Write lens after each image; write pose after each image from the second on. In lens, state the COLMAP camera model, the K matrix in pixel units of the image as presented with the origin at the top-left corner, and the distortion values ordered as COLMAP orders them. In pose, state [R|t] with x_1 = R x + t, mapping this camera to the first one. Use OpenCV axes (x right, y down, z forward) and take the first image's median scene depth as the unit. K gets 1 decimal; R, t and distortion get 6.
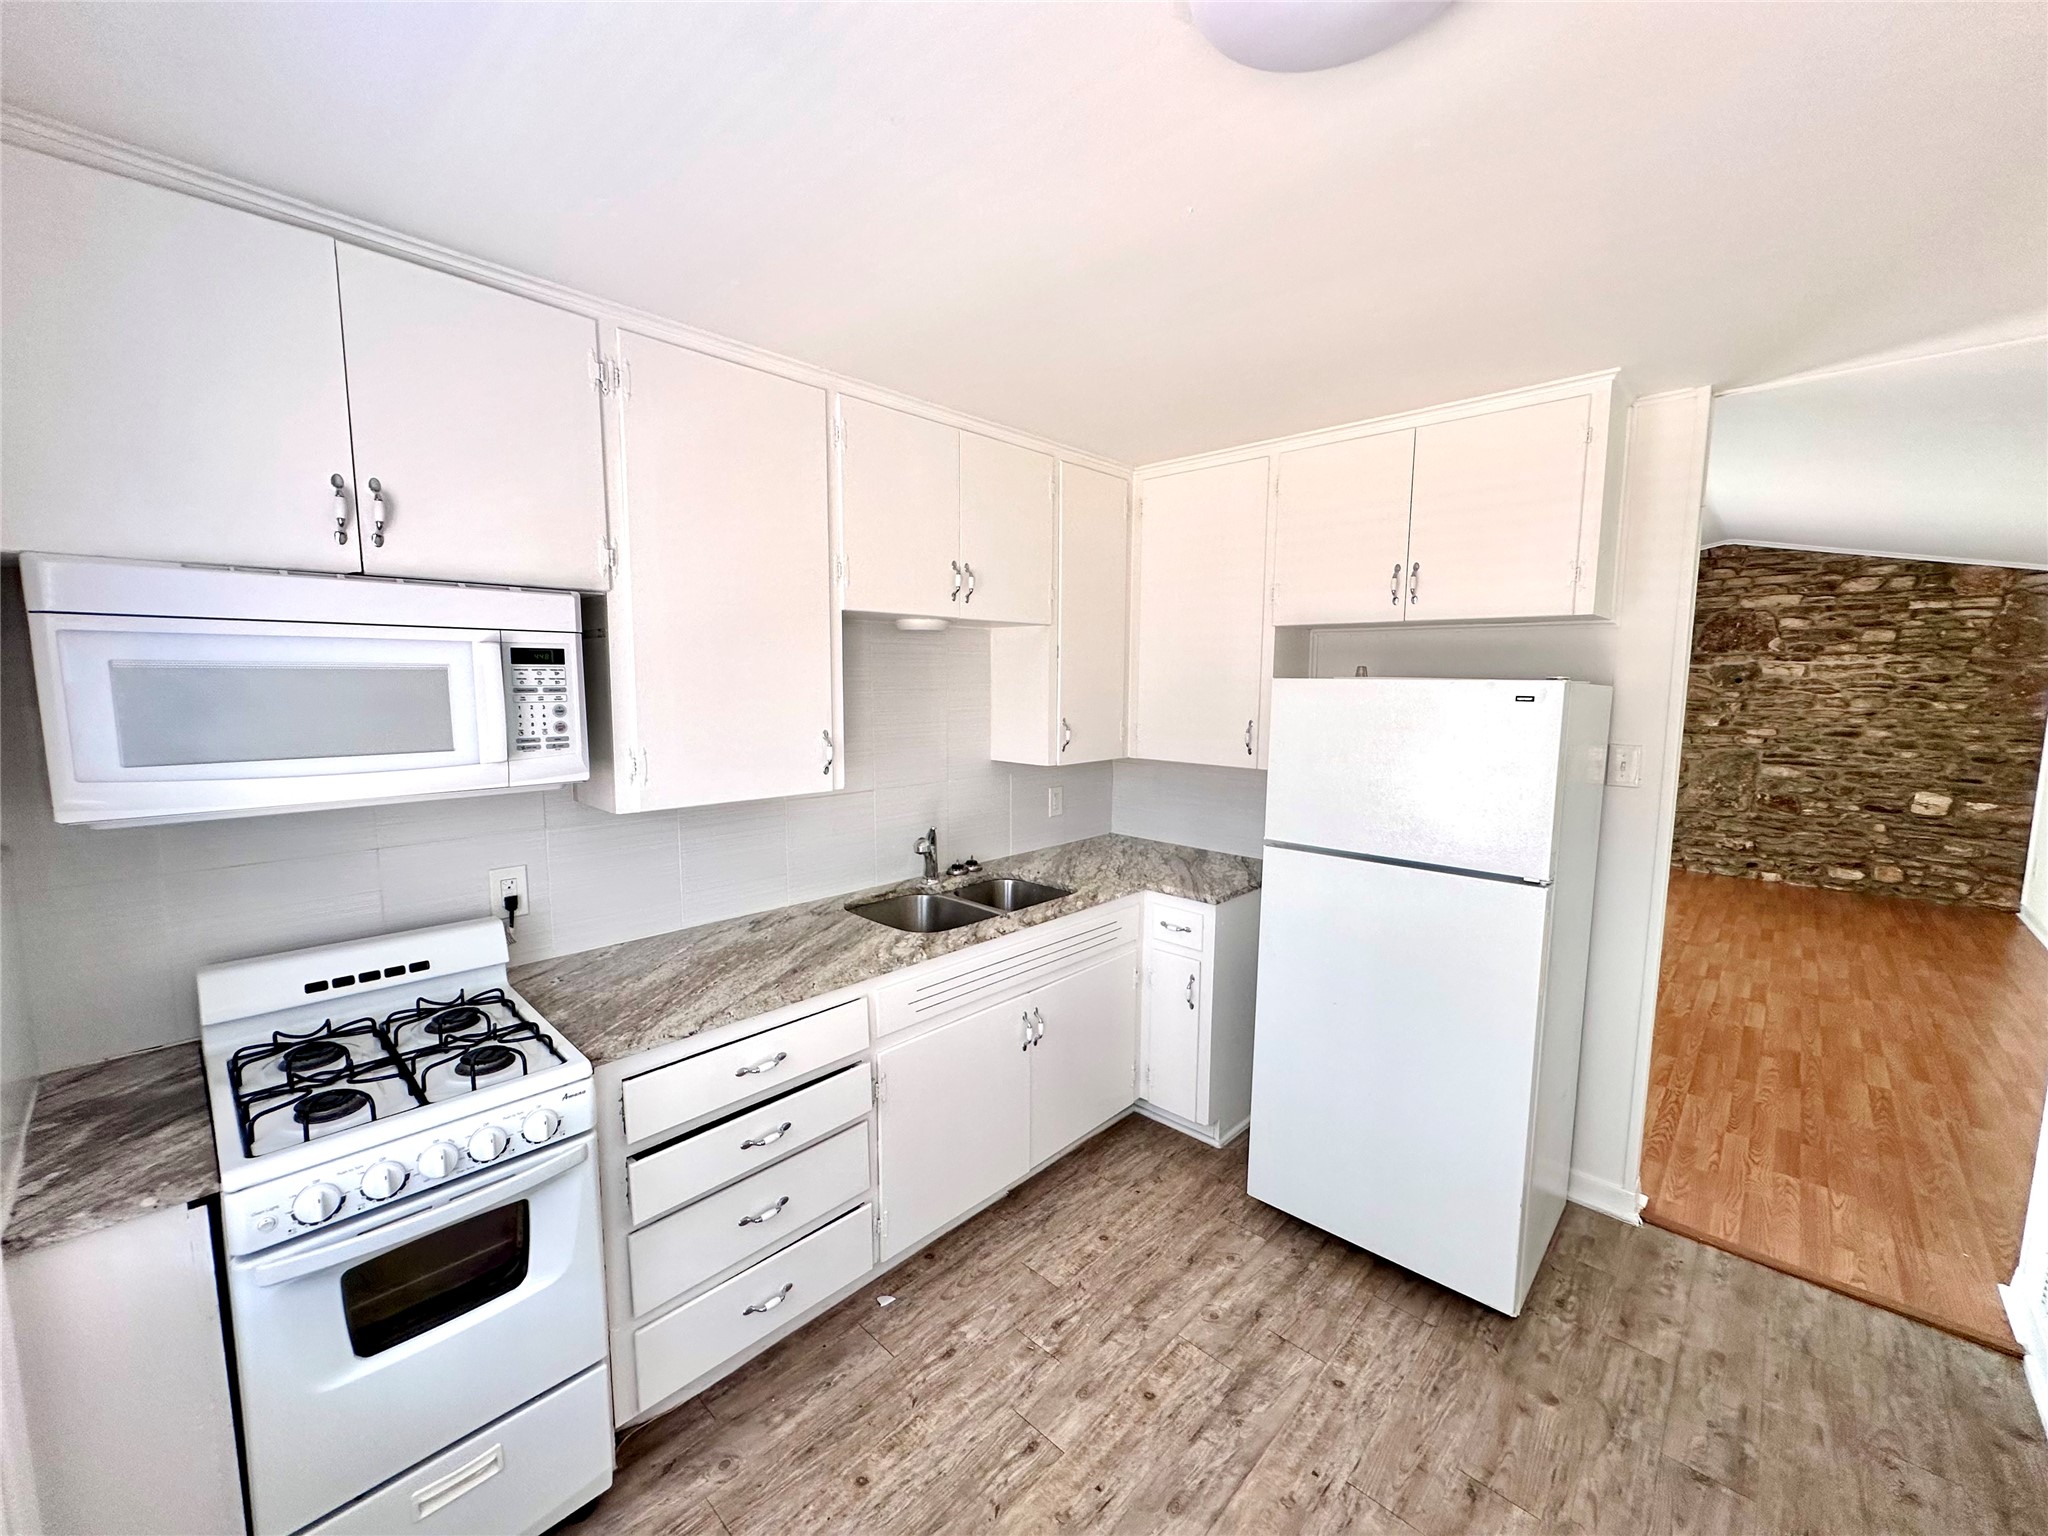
lens RADIAL K [[820.1, 0, 1024.4], [0, 820.1, 768.9], [0, 0, 1]] dist [0.001822, 0.000094]
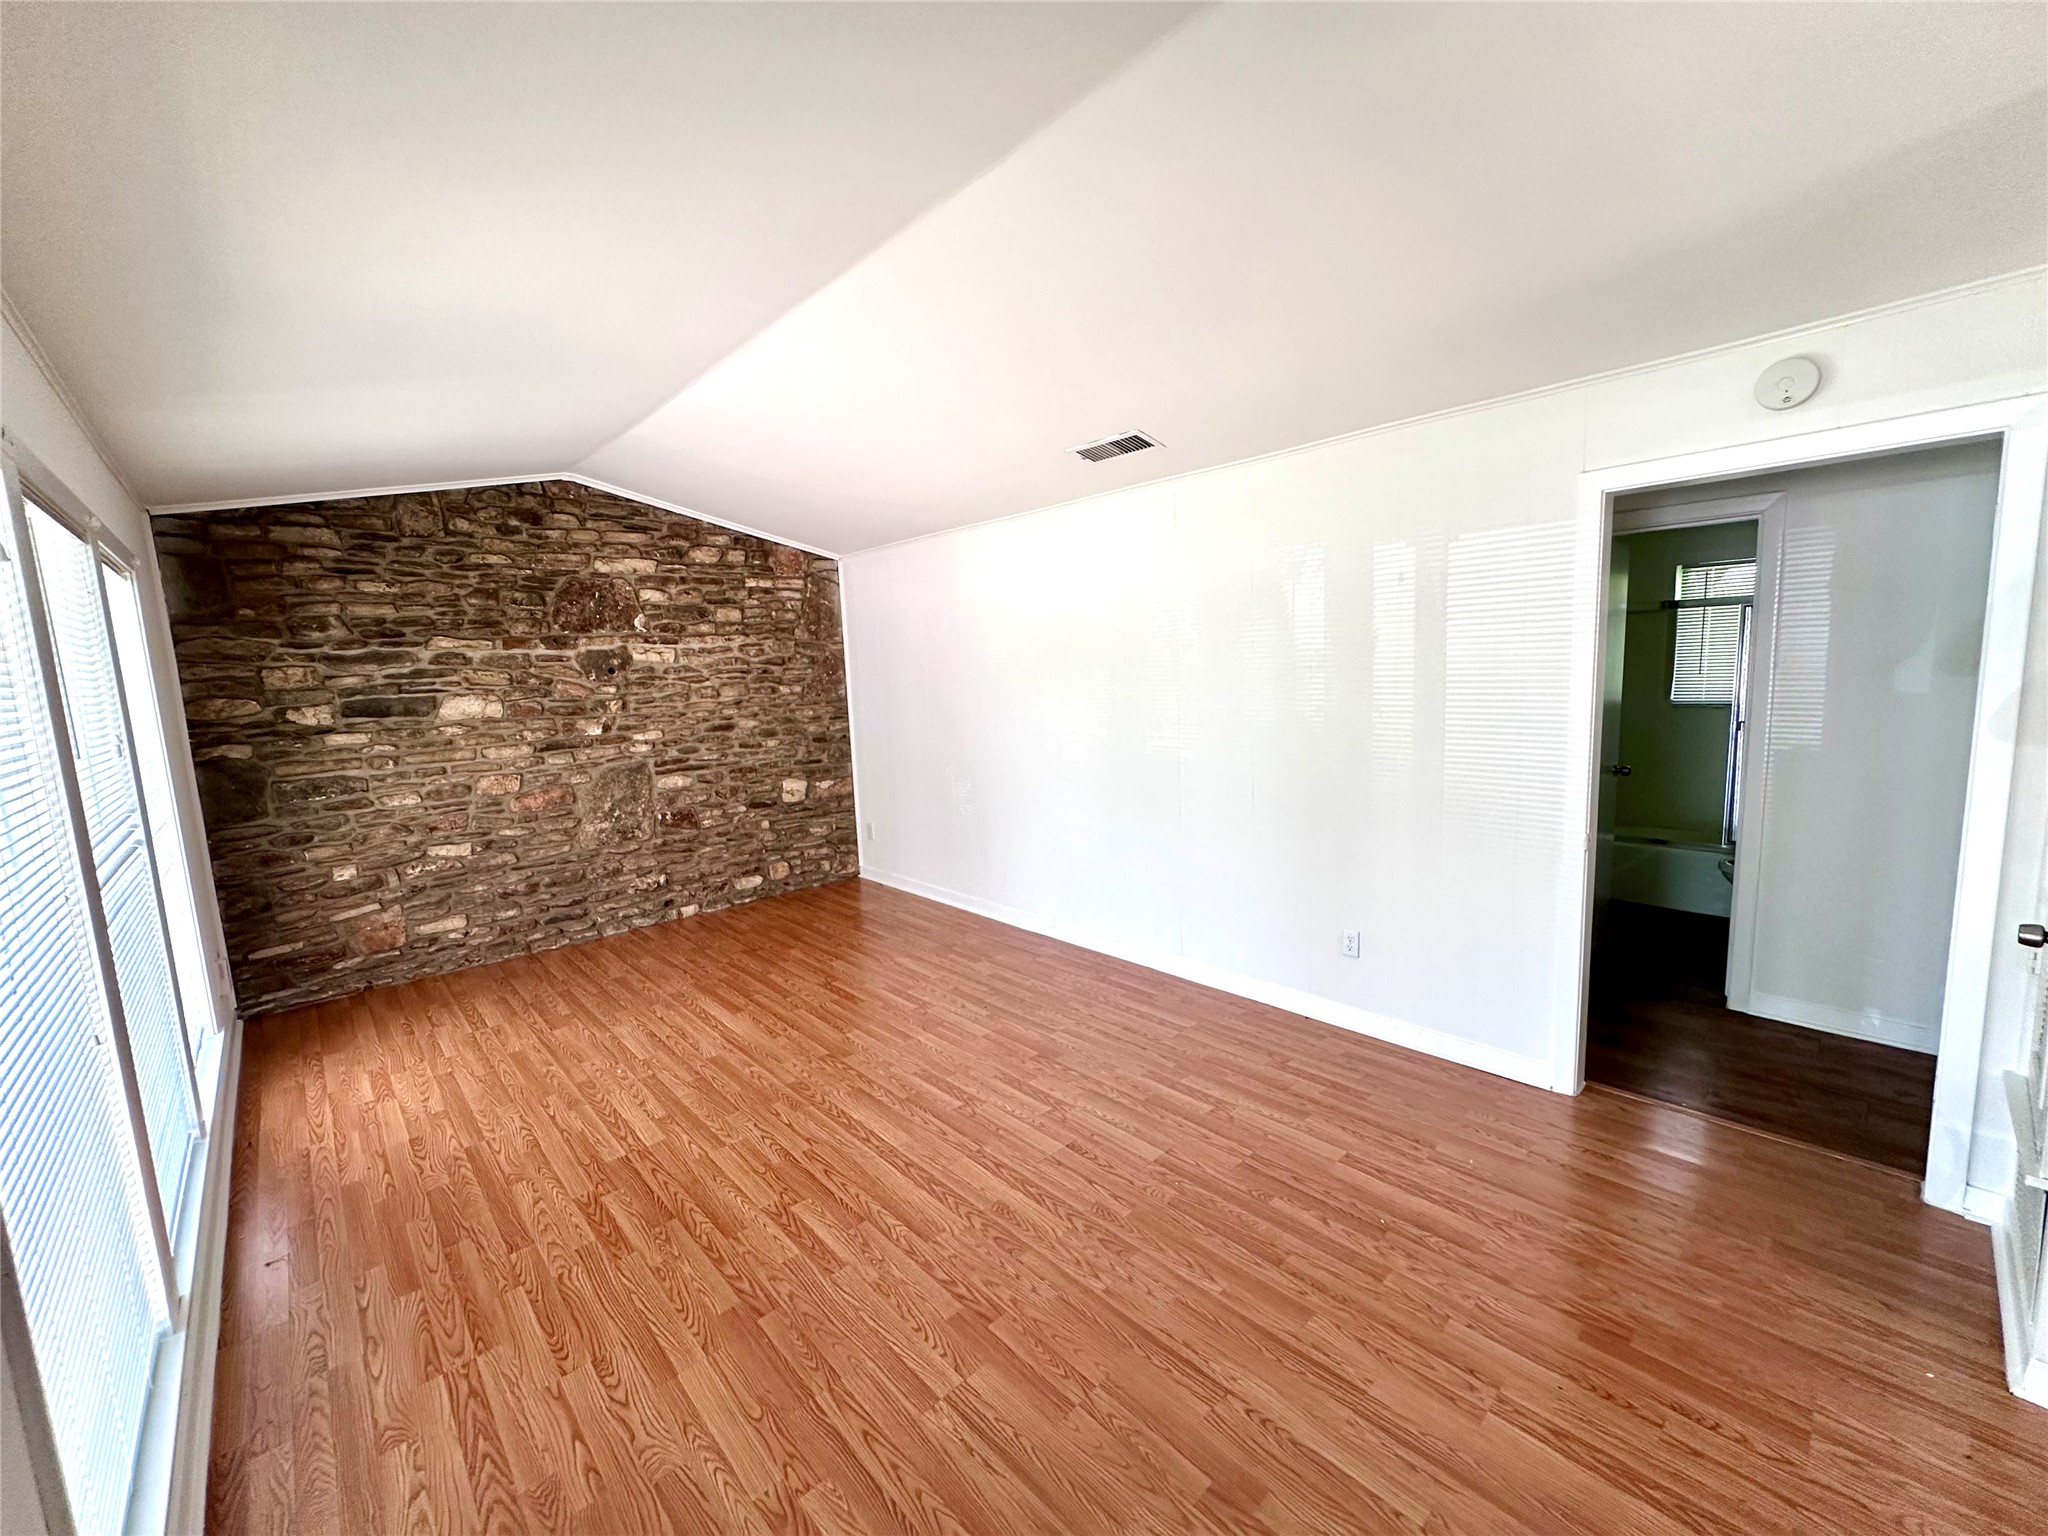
lens RADIAL K [[820.1, 0, 1024.4], [0, 820.1, 766.4], [0, 0, 1]] dist [0.001822, 0.000094]
pose [[0.070125, -0.136900, 0.988100, 0.159616], [0.154293, 0.980106, 0.124843, -0.061458], [-0.985533, 0.143703, 0.089852, 0.614661]]
